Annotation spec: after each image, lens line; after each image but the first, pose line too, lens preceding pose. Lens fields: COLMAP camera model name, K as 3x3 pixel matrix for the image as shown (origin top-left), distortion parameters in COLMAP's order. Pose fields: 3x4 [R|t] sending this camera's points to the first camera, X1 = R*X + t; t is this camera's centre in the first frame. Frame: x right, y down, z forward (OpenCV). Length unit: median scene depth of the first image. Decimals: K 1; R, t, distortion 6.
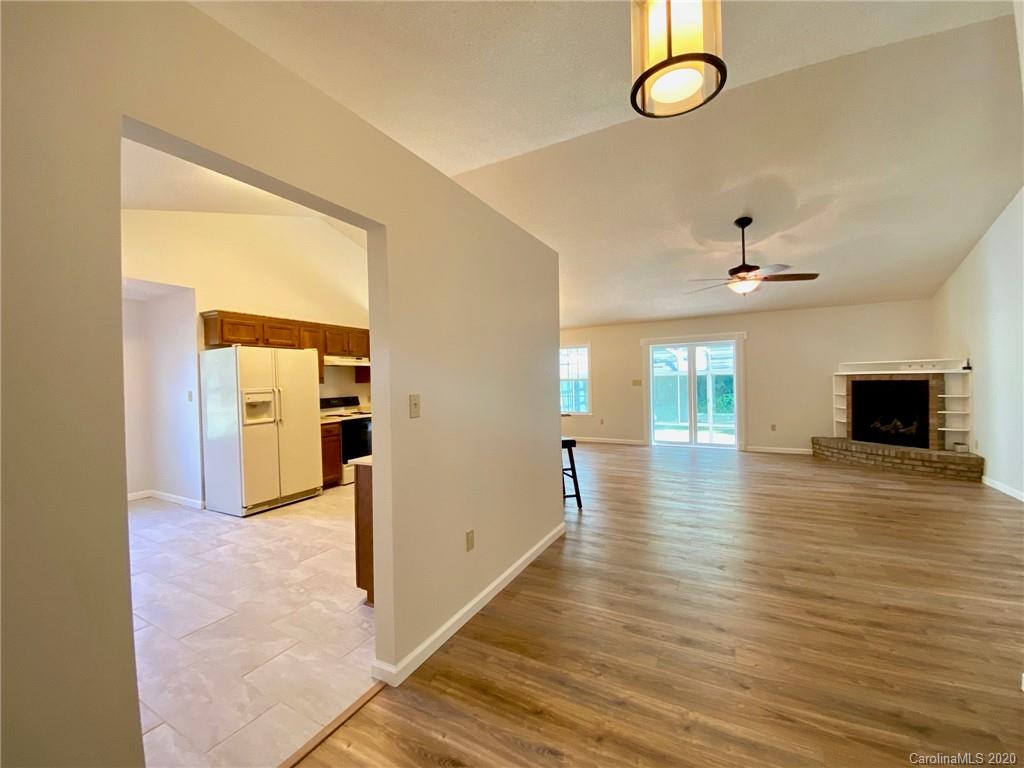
lens RADIAL K [[417.5, 0, 512.0], [0, 417.5, 384.0], [0, 0, 1]] dist [0.016898, -0.019986]
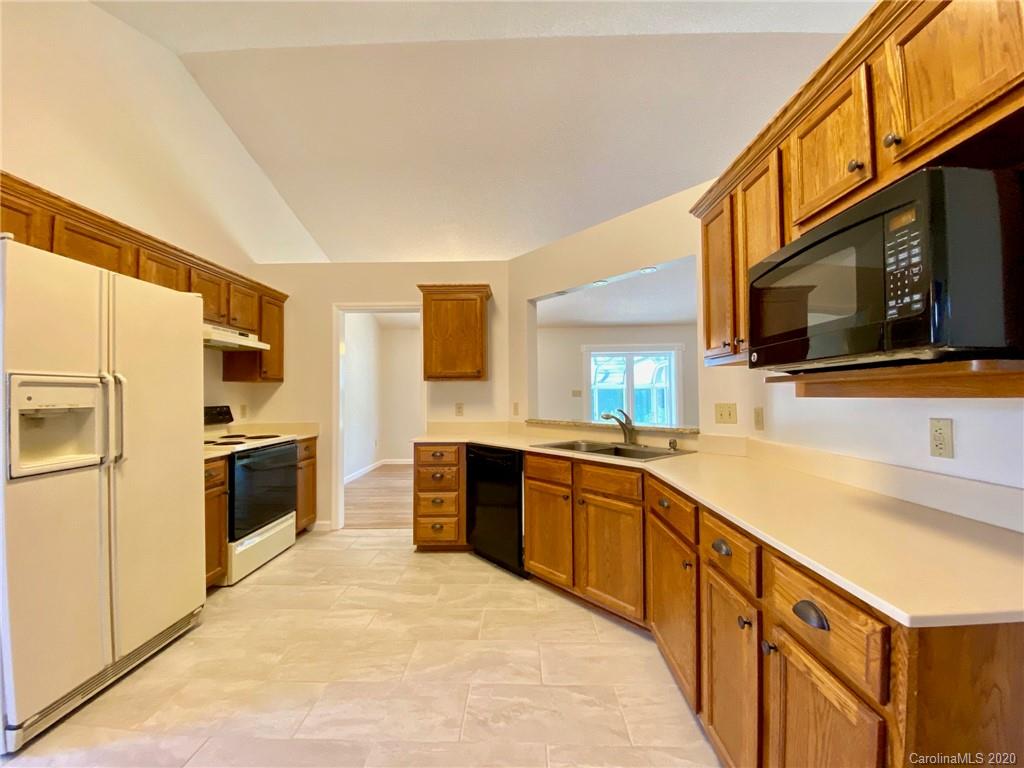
lens RADIAL K [[417.5, 0, 512.0], [0, 417.5, 384.0], [0, 0, 1]] dist [0.016898, -0.019986]
pose [[0.889194, 0.029009, 0.456609, -0.383075], [-0.008890, 0.998895, -0.046149, 0.030776], [-0.457443, 0.036976, 0.888470, 0.464434]]
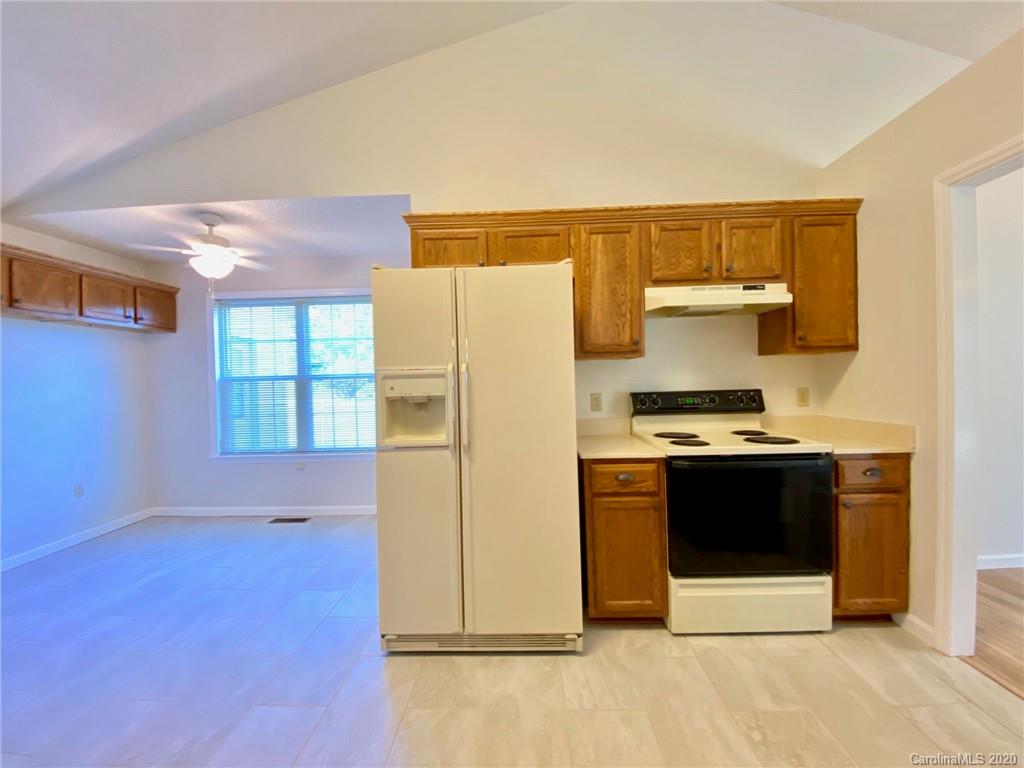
lens RADIAL K [[417.5, 0, 512.0], [0, 417.5, 384.0], [0, 0, 1]] dist [0.016898, -0.019986]
pose [[0.446647, 0.024599, -0.894372, -0.161785], [0.005607, 0.999525, 0.030291, 0.015345], [0.894693, -0.018544, 0.446297, 0.811652]]
